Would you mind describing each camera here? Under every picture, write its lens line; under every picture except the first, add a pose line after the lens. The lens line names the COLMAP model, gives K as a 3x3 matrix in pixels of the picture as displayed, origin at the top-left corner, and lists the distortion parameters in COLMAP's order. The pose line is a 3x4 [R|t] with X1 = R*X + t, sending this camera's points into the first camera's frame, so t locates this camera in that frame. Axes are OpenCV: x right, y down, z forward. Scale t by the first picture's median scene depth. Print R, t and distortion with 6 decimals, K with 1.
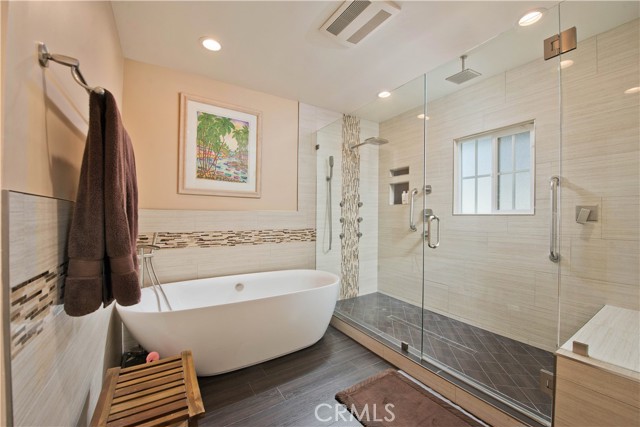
lens RADIAL K [[254.5, 0, 320.6], [0, 254.5, 217.1], [0, 0, 1]] dist [-0.017742, -0.000082]
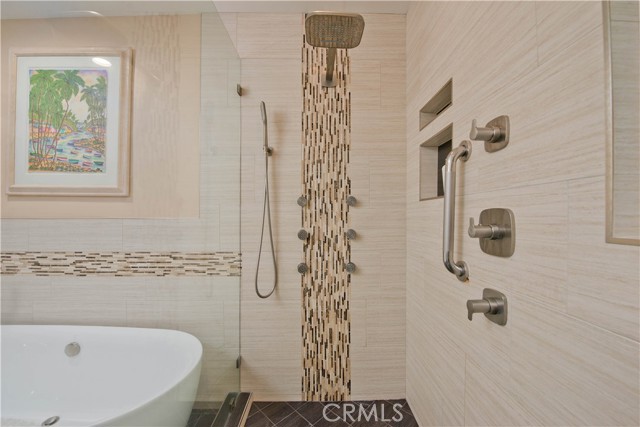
lens RADIAL K [[254.5, 0, 320.6], [0, 254.5, 217.1], [0, 0, 1]] dist [-0.017742, -0.000082]
pose [[0.854276, -0.003915, -0.519805, 0.382945], [0.002297, 0.999990, -0.003756, -0.021750], [0.519815, 0.002015, 0.854277, 0.650118]]
